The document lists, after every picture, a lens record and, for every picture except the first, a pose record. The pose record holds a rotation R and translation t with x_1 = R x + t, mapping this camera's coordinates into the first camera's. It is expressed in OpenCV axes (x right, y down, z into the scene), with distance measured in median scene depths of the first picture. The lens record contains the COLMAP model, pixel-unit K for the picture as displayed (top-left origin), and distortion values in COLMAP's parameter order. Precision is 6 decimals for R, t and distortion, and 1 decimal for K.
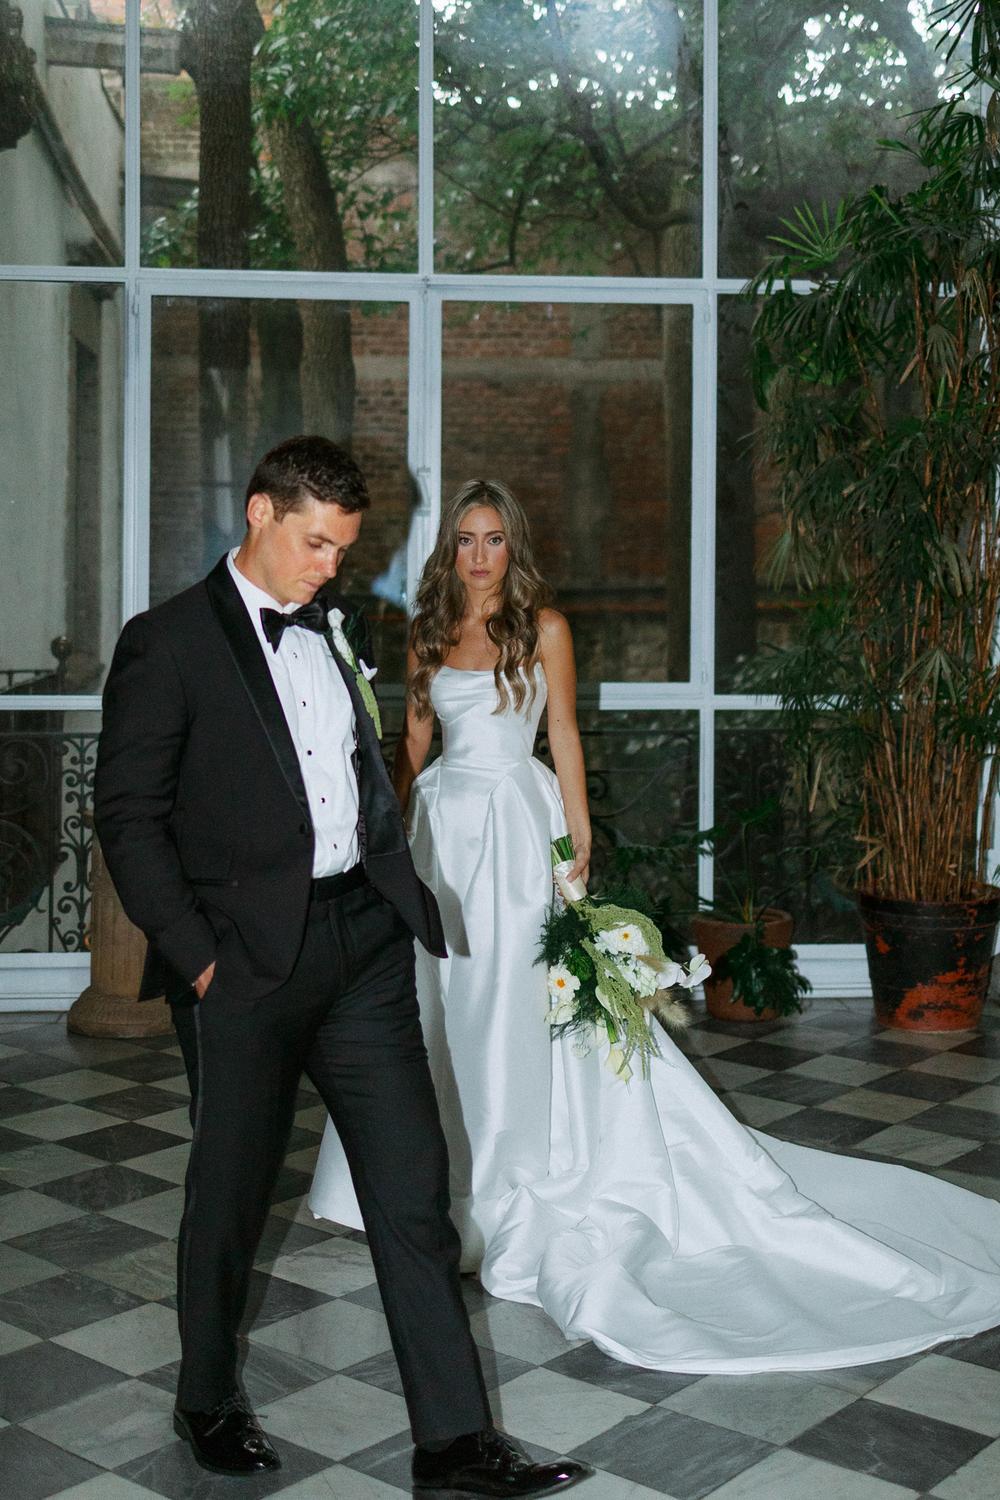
lens RADIAL K [[1916.5, 0, 492.0], [0, 1916.5, 623.8], [0, 0, 1]] dist [0.006847, -0.005710]
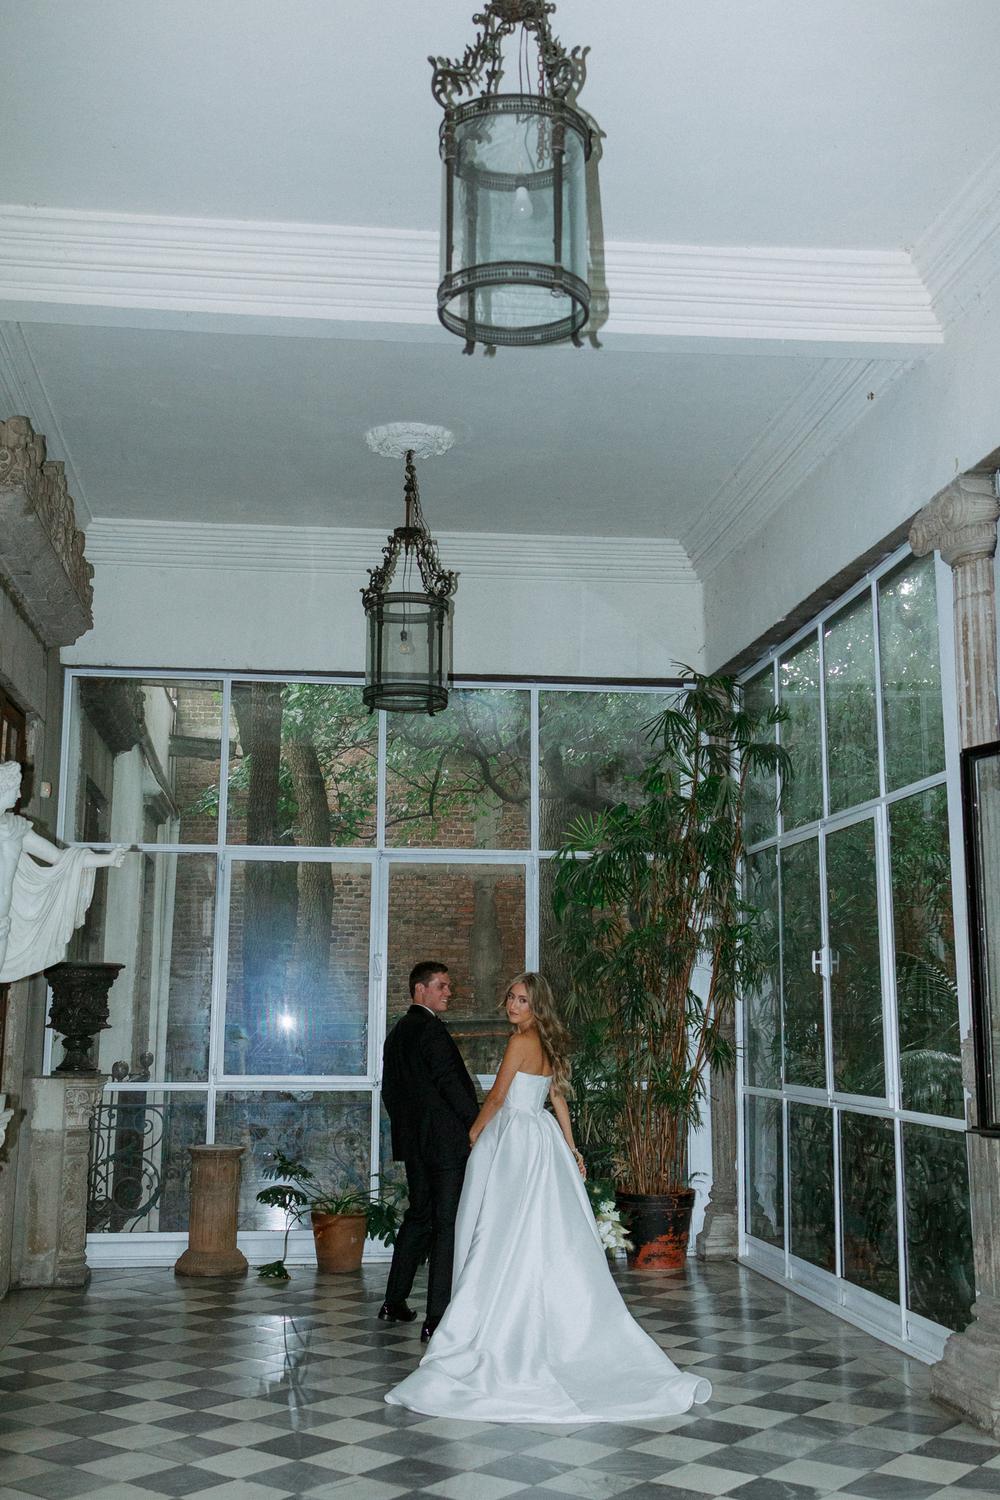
lens RADIAL K [[1610.7, 0, 491.8], [0, 1610.7, 705.8], [0, 0, 1]] dist [-0.007704, -0.000286]
pose [[0.999091, 0.006862, 0.042069, 0.005780], [0.002103, 0.977820, -0.209436, 0.008523], [-0.042573, 0.209334, 0.976917, -0.534754]]
